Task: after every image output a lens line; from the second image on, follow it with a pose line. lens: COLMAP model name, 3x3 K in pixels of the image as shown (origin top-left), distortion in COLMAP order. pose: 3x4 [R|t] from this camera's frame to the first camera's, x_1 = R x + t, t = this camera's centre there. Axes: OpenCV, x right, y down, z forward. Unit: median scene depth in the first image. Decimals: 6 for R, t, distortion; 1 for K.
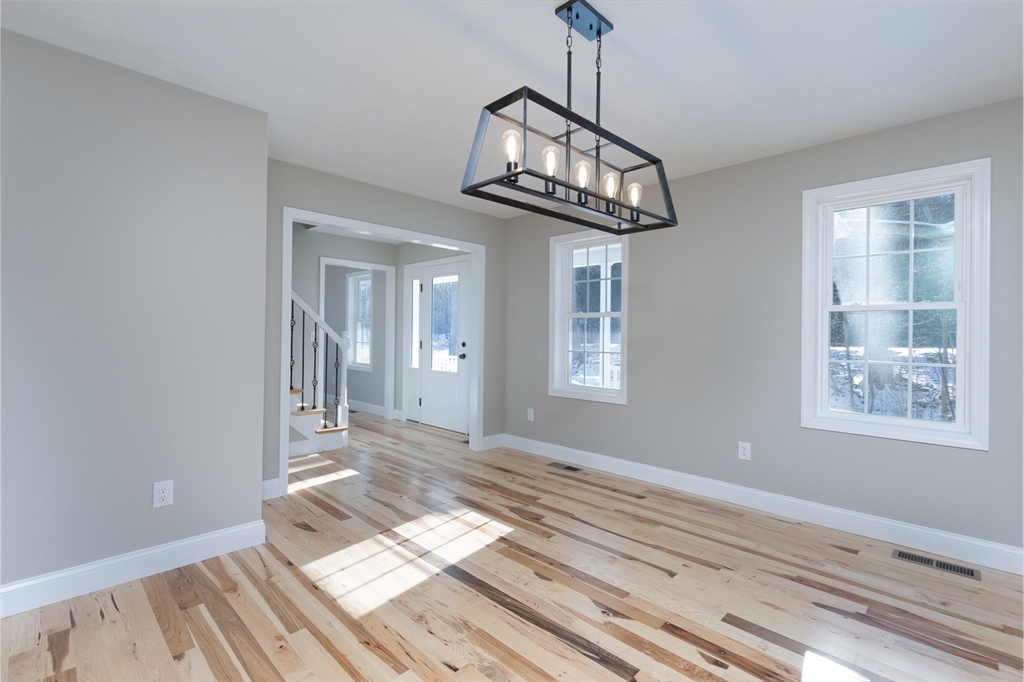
lens RADIAL K [[473.2, 0, 507.6], [0, 473.2, 331.6], [0, 0, 1]] dist [0.002586, -0.001000]
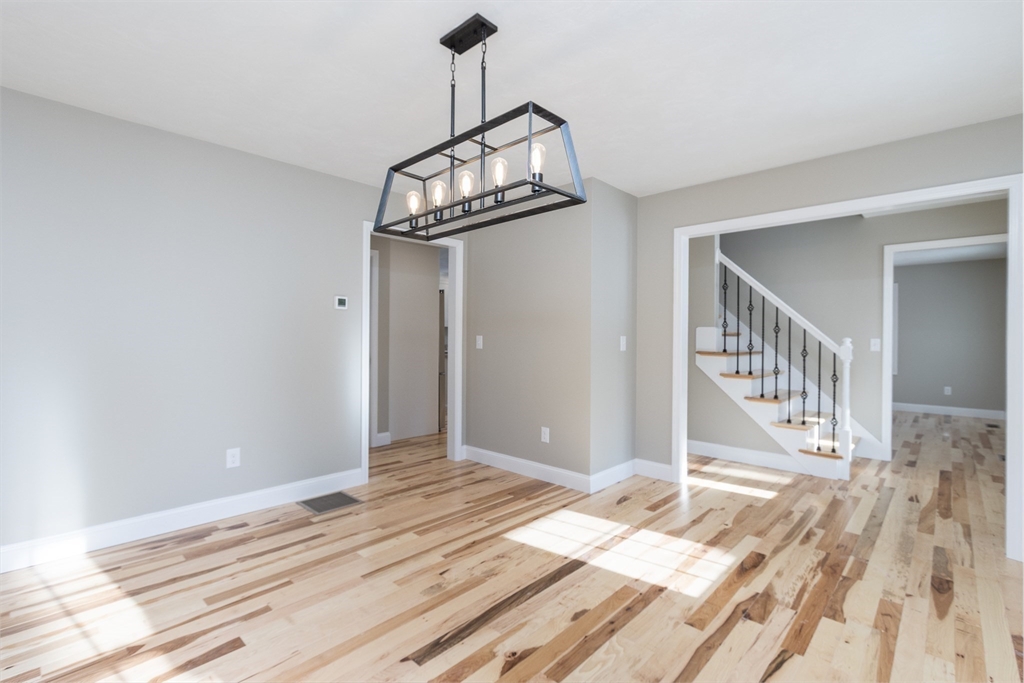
lens RADIAL K [[463.0, 0, 514.9], [0, 463.0, 335.0], [0, 0, 1]] dist [0.000678, -0.000027]
pose [[0.030445, -0.013127, -0.999450, 0.921680], [-0.004207, 0.999903, -0.013261, 0.009749], [0.999528, 0.004609, 0.030386, 0.837345]]
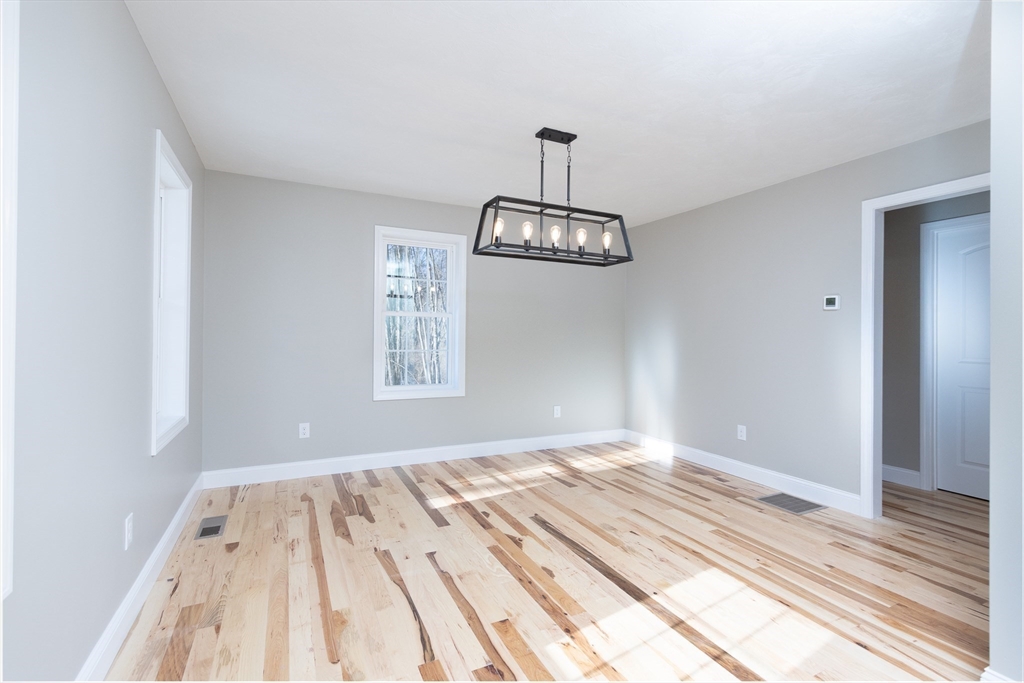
lens RADIAL K [[463.0, 0, 514.9], [0, 463.0, 335.0], [0, 0, 1]] dist [0.000678, -0.000027]
pose [[-0.946293, -0.019567, 0.322717, -0.169803], [-0.020474, 0.999790, 0.000584, 0.003664], [-0.322661, -0.006055, -0.946495, 1.947123]]
